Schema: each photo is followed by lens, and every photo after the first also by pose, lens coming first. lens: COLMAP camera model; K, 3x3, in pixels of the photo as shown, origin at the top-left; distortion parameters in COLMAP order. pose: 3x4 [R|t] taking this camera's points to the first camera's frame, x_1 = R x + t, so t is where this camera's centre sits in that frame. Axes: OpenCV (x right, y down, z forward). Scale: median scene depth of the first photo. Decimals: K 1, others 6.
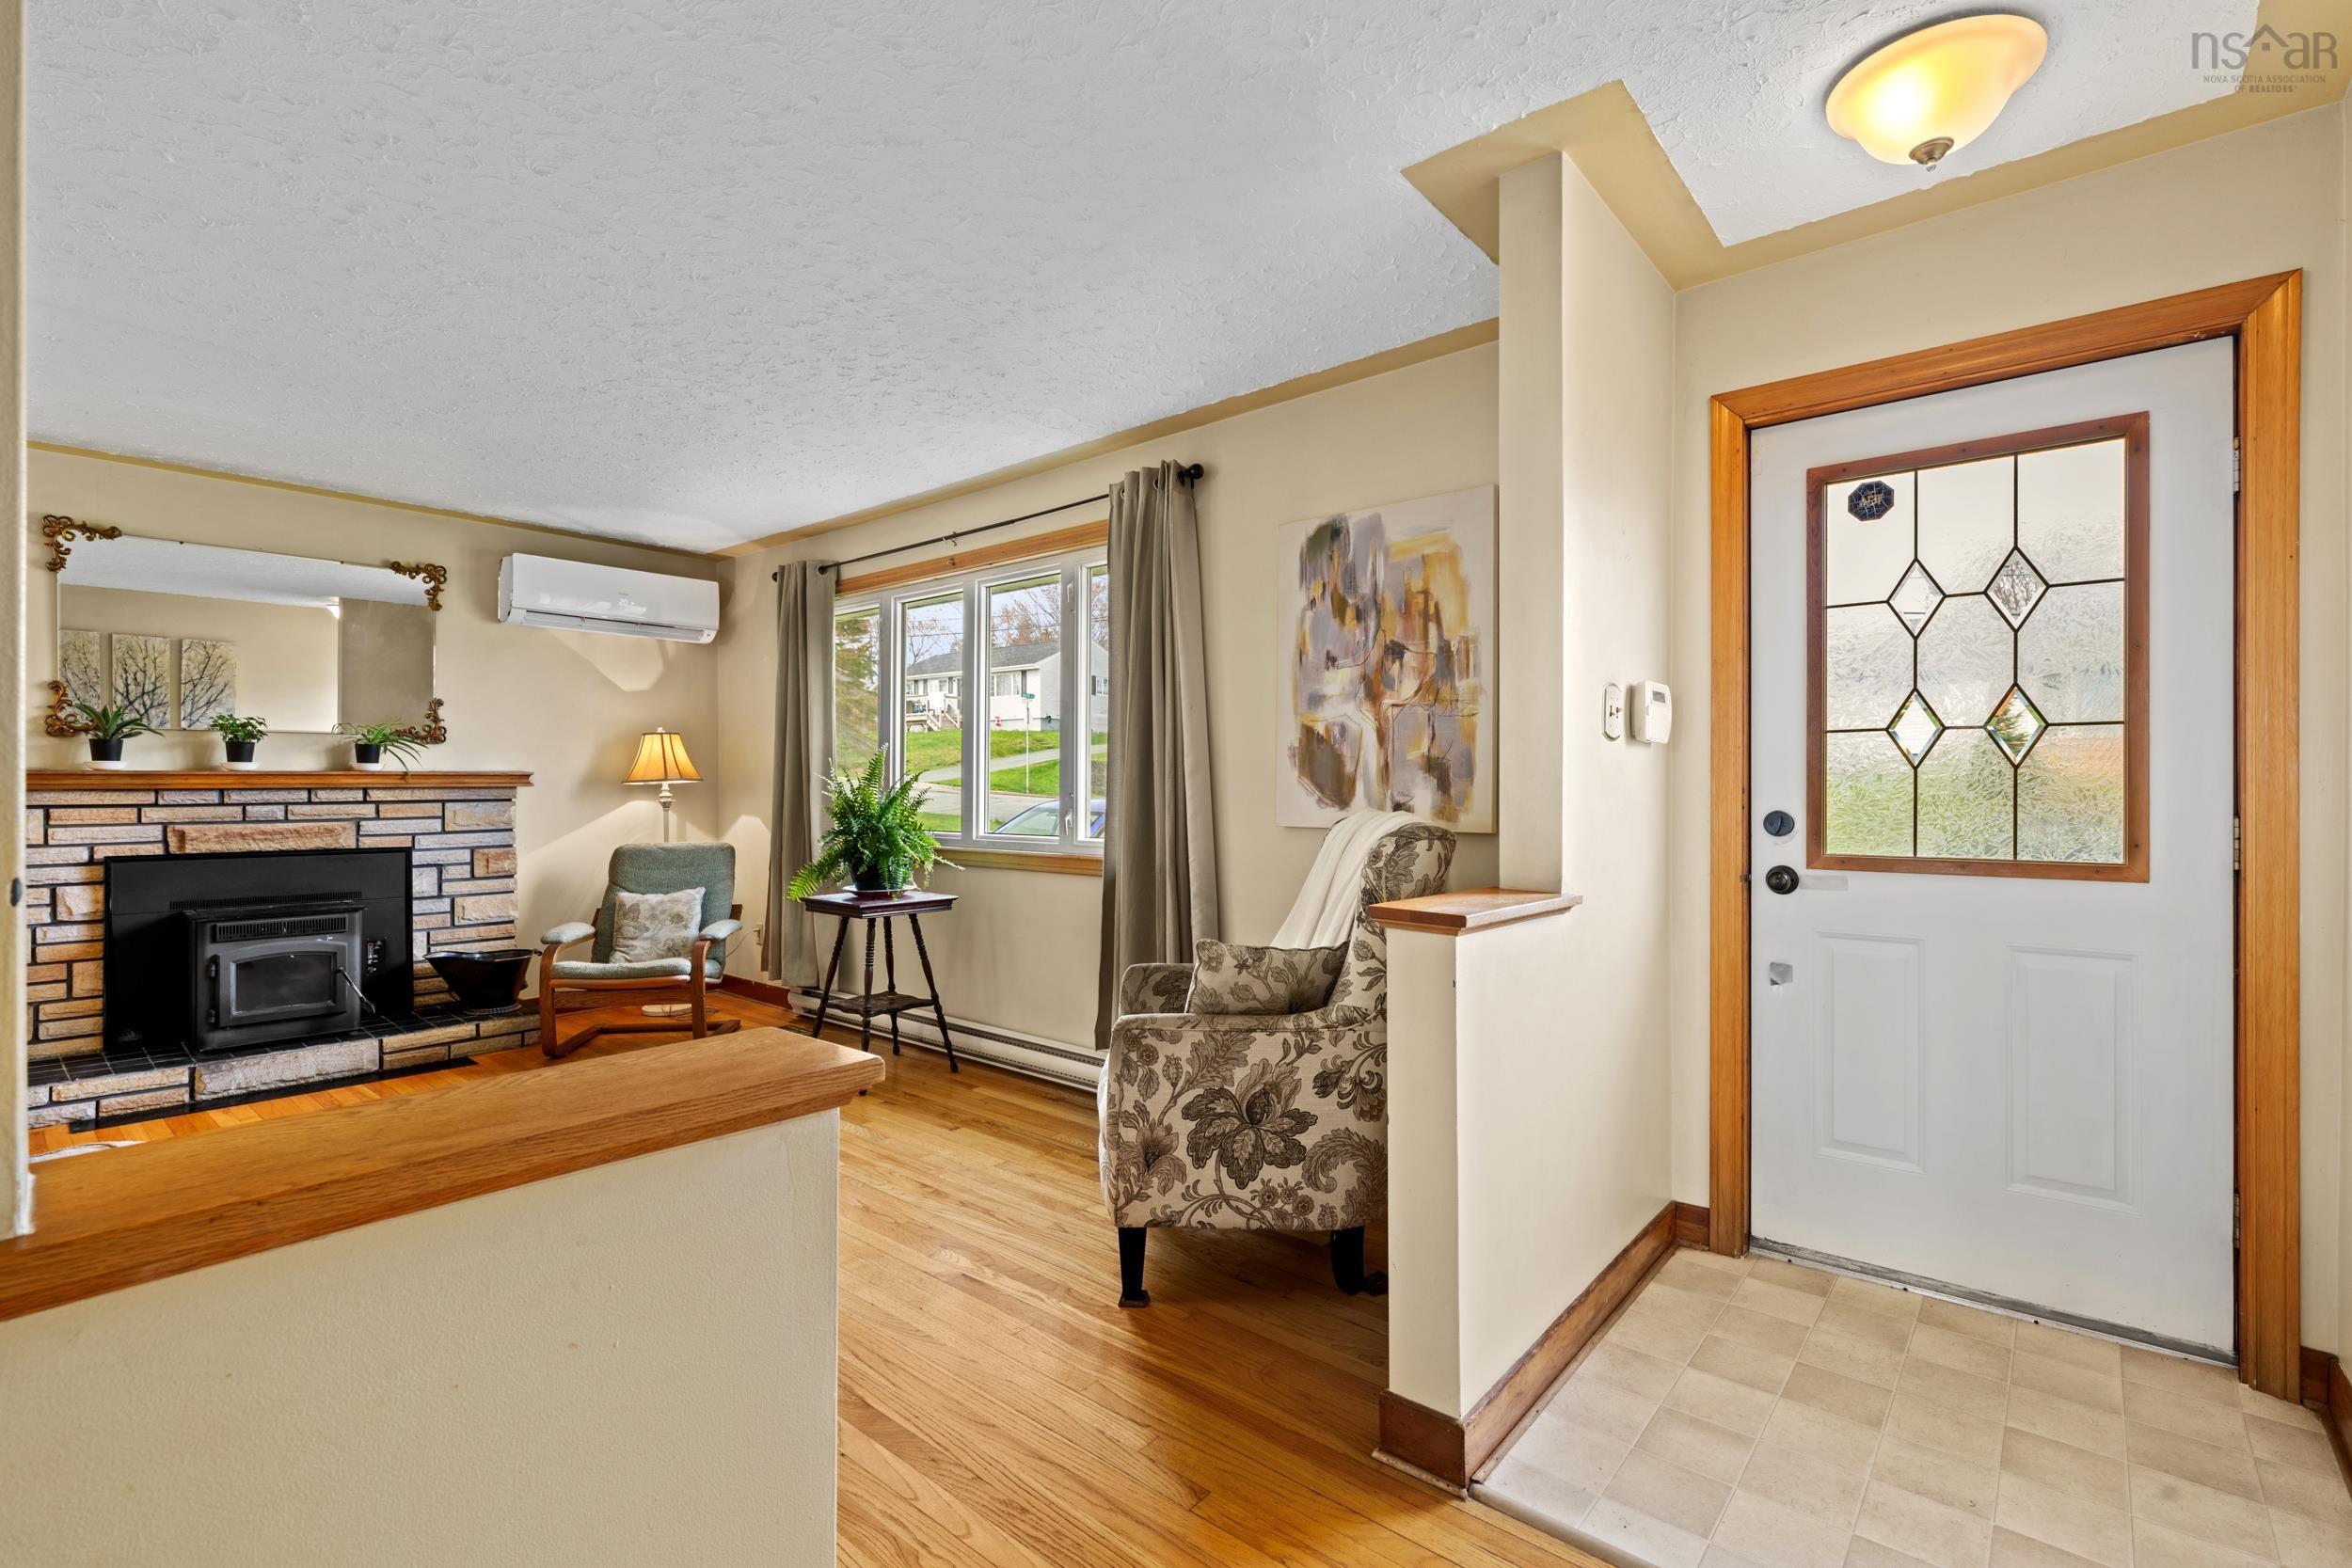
lens RADIAL K [[1053.7, 0, 1186.5], [0, 1053.7, 786.4], [0, 0, 1]] dist [-0.006456, 0.001605]
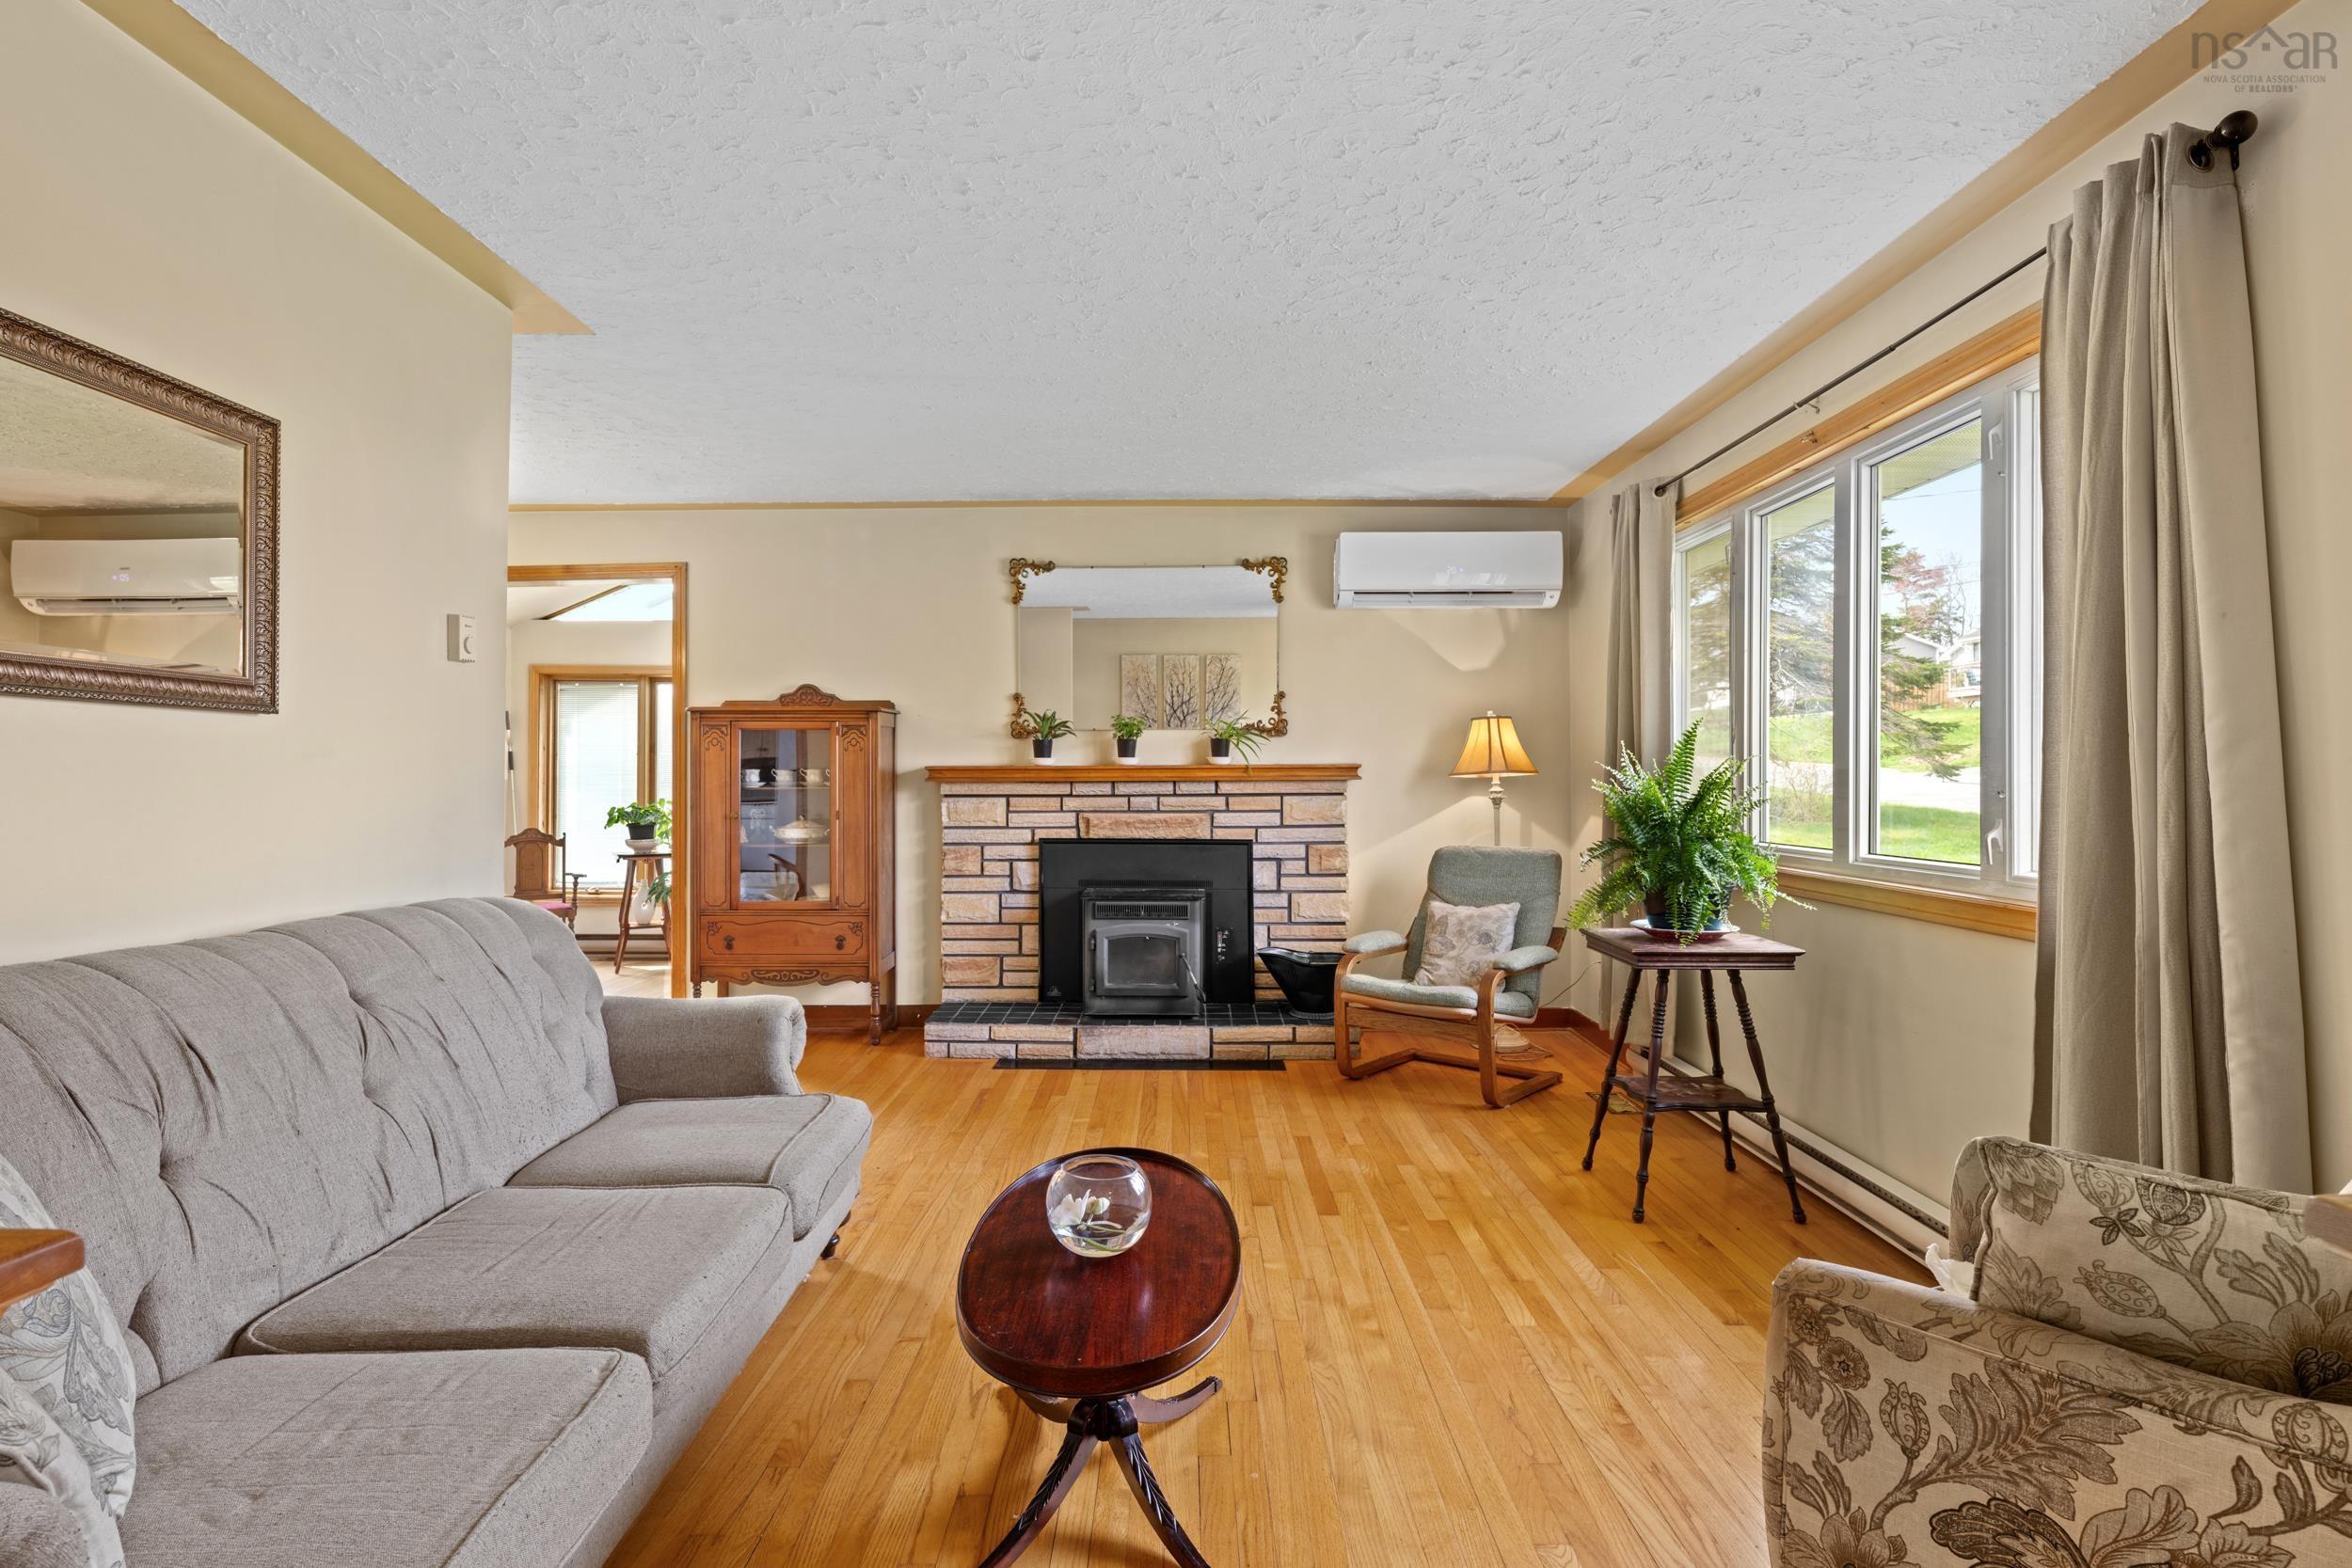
lens RADIAL K [[1188.3, 0, 1172.8], [0, 1188.3, 762.6], [0, 0, 1]] dist [0.000328, -0.000038]
pose [[0.642404, -0.010180, -0.766299, 0.099988], [-0.001166, 0.999898, -0.014261, 0.000145], [0.766366, 0.010055, 0.642326, 0.249942]]
